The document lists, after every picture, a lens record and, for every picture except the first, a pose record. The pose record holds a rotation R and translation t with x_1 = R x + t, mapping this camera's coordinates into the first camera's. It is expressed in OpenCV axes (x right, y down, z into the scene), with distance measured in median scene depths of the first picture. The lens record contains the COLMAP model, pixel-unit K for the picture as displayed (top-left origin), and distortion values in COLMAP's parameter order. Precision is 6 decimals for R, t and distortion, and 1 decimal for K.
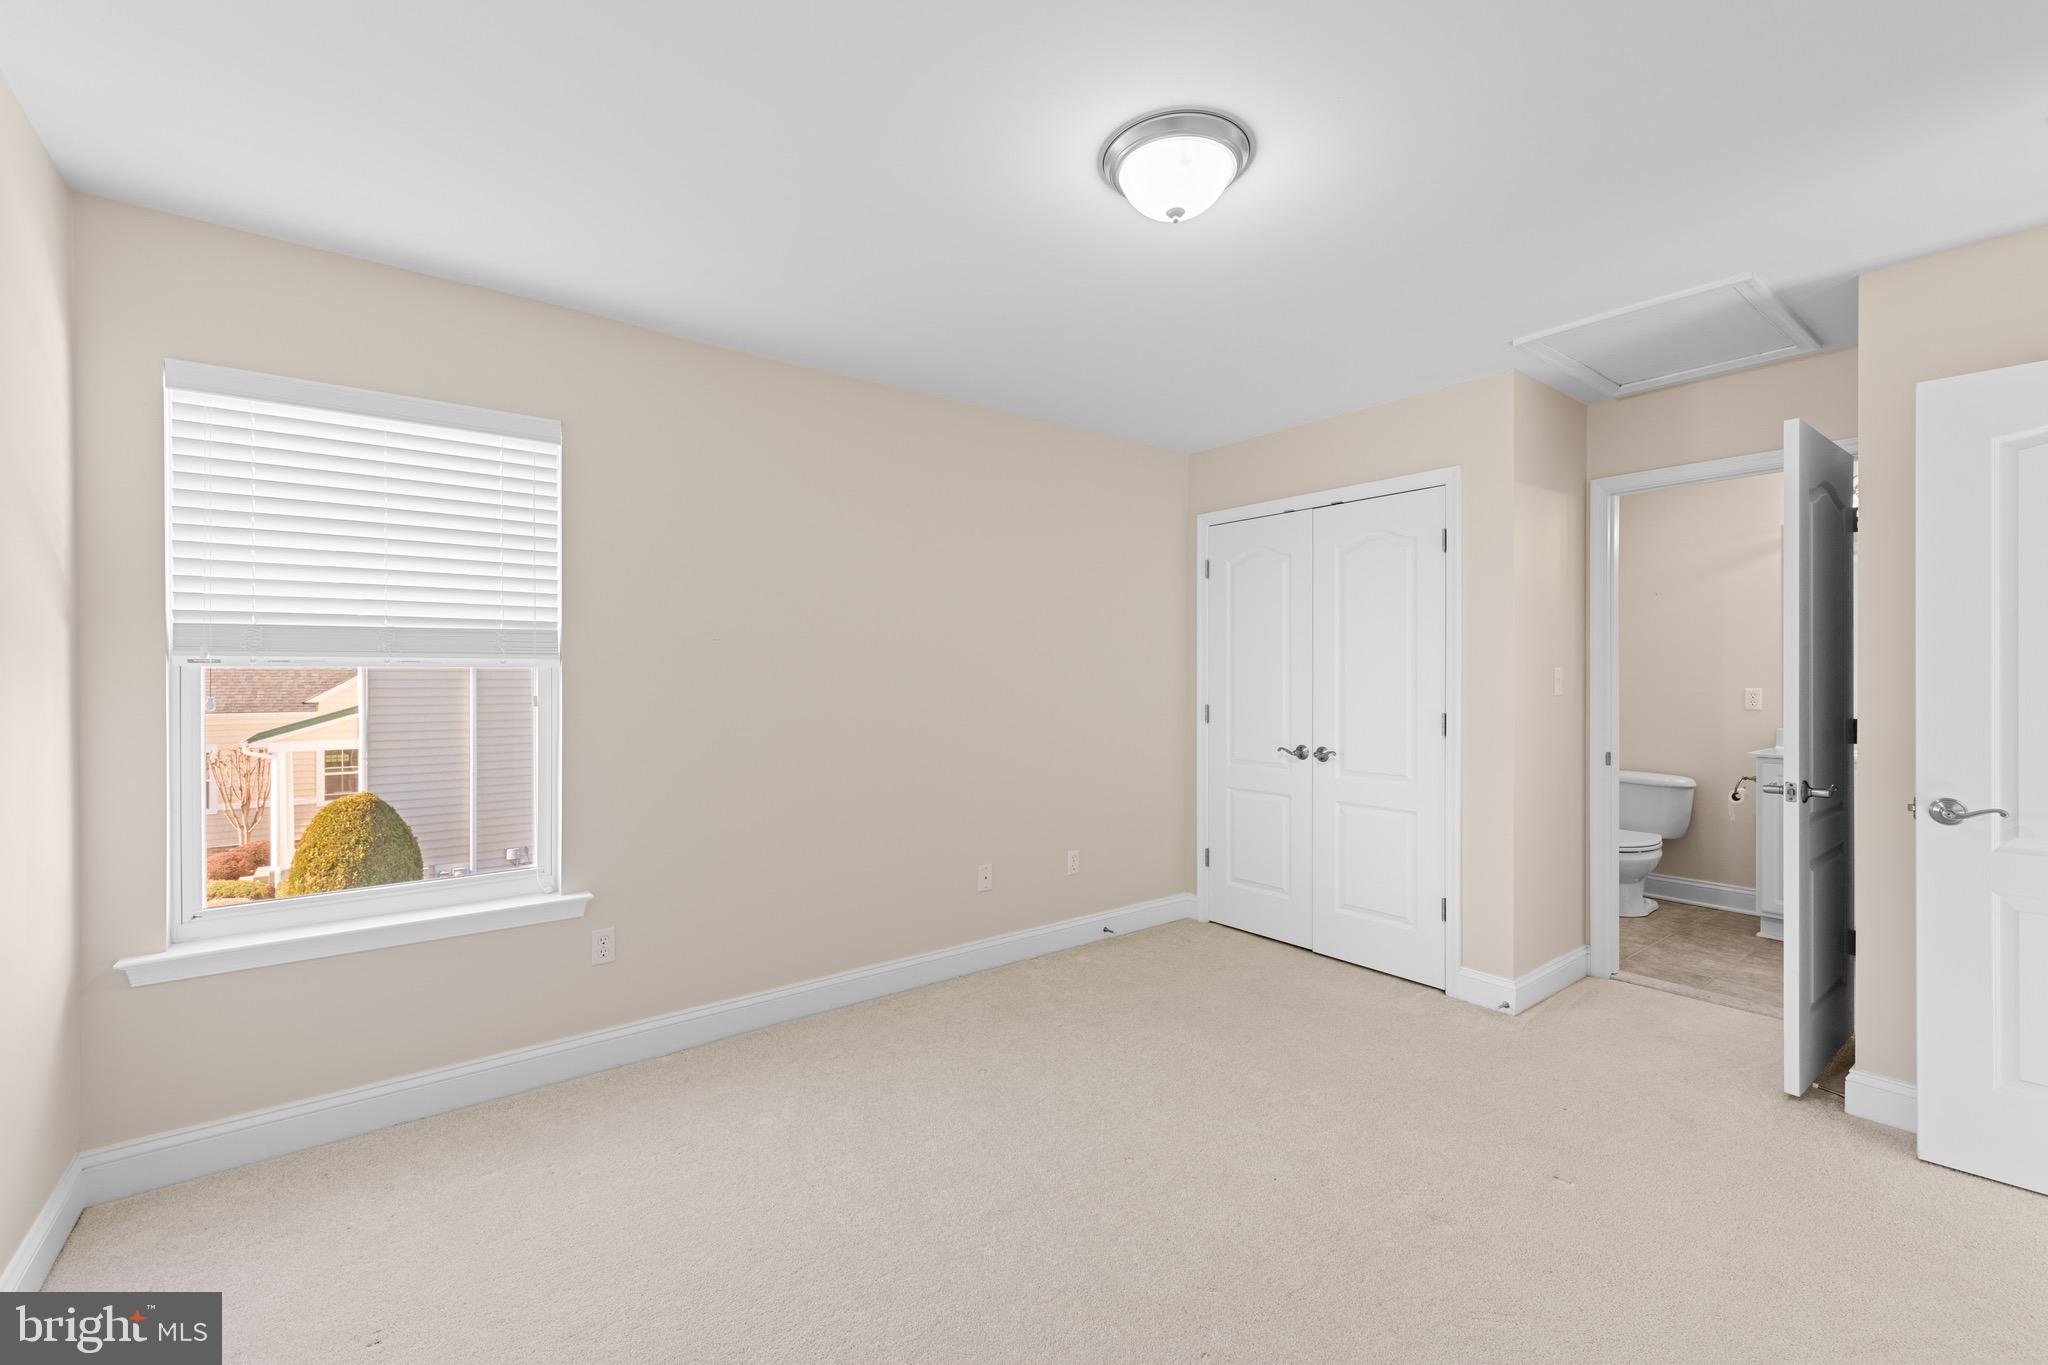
lens RADIAL K [[840.4, 0, 984.4], [0, 840.4, 673.1], [0, 0, 1]] dist [0.002107, -0.000078]
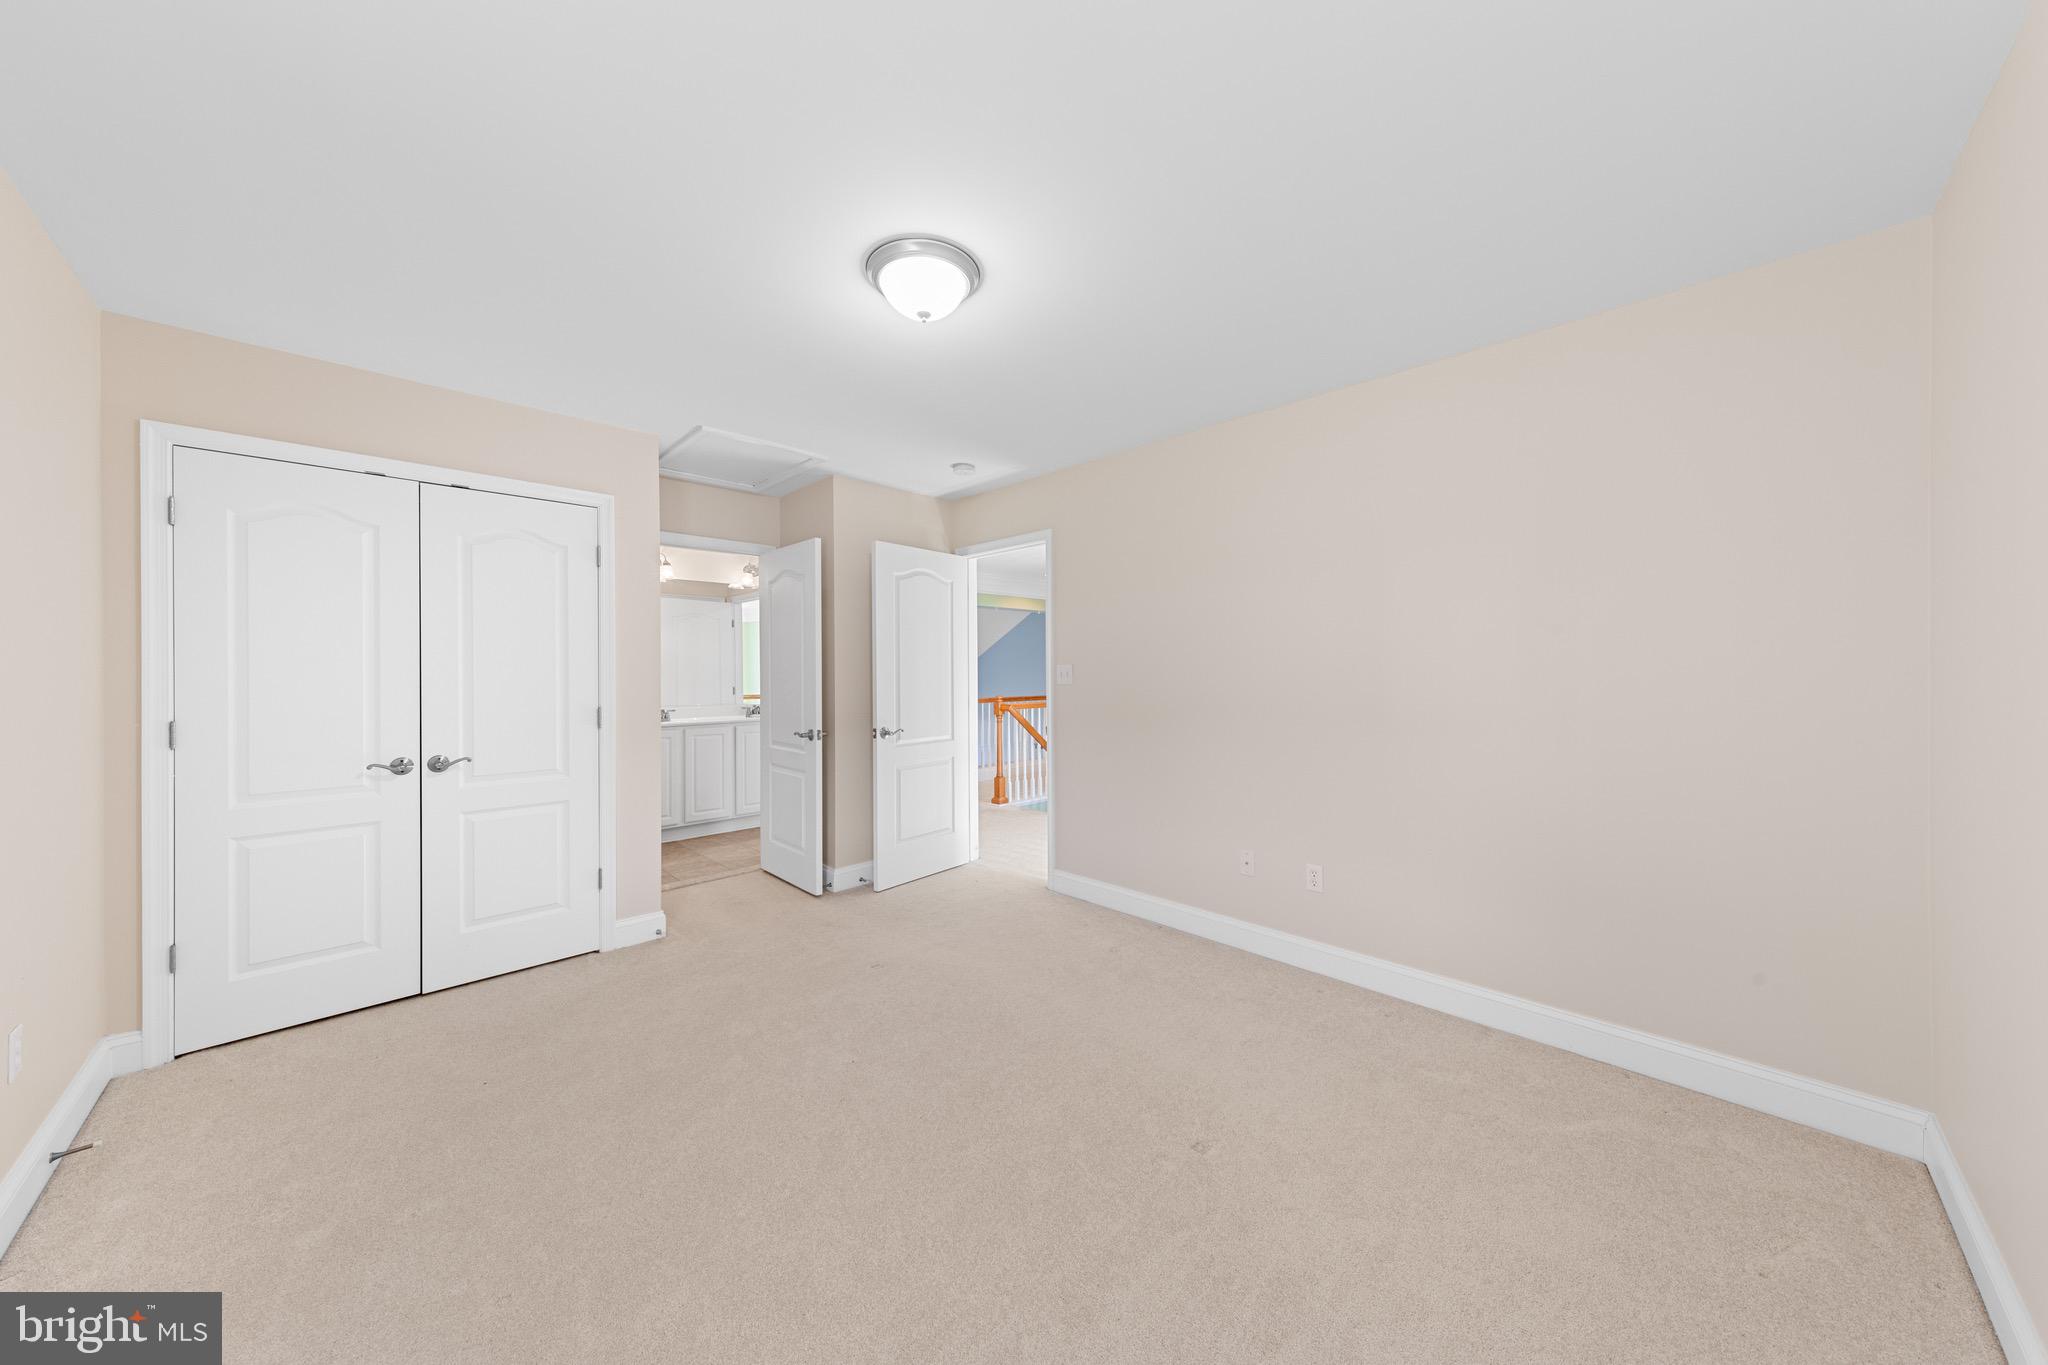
lens RADIAL K [[670.8, 0, 1024.3], [0, 670.8, 669.1], [0, 0, 1]] dist [0.000360, -0.000009]
pose [[-0.141236, 0.005203, 0.989962, -0.403001], [0.001535, 0.999986, -0.005037, 0.001211], [-0.989975, 0.000808, -0.141242, 0.511476]]
